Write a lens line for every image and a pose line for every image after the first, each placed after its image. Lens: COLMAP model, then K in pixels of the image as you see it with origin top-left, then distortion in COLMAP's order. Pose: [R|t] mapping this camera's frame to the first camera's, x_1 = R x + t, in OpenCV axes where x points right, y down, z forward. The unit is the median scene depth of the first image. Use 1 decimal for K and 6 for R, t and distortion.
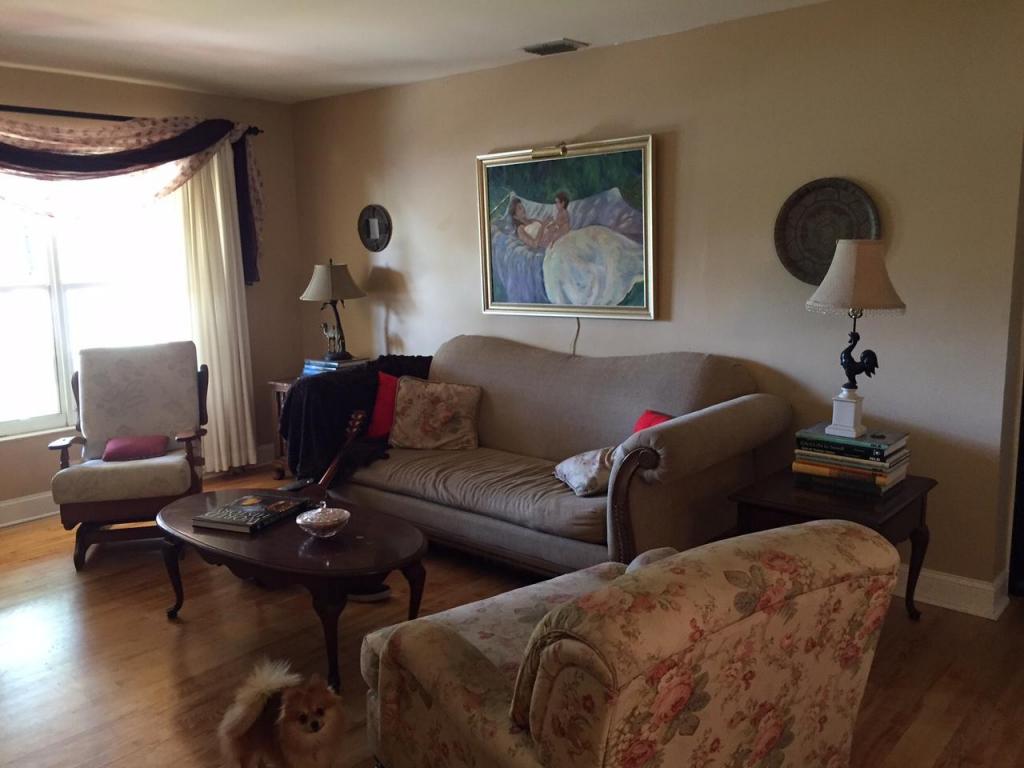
lens RADIAL K [[872.4, 0, 512.2], [0, 872.4, 384.7], [0, 0, 1]] dist [0.038703, -0.045545]
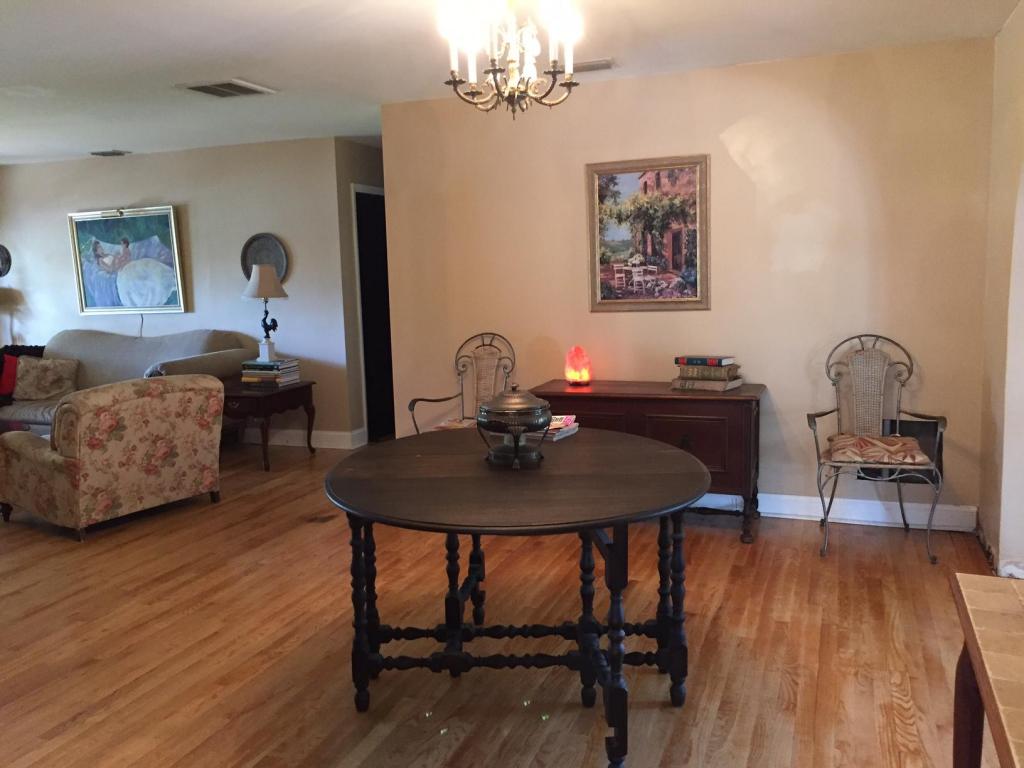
lens RADIAL K [[872.4, 0, 516.0], [0, 872.4, 382.5], [0, 0, 1]] dist [0.038703, -0.045545]
pose [[0.938680, -0.057003, 0.340045, 0.174859], [0.069465, 0.997282, -0.024578, 0.145349], [-0.337720, 0.046693, 0.940088, -0.801842]]
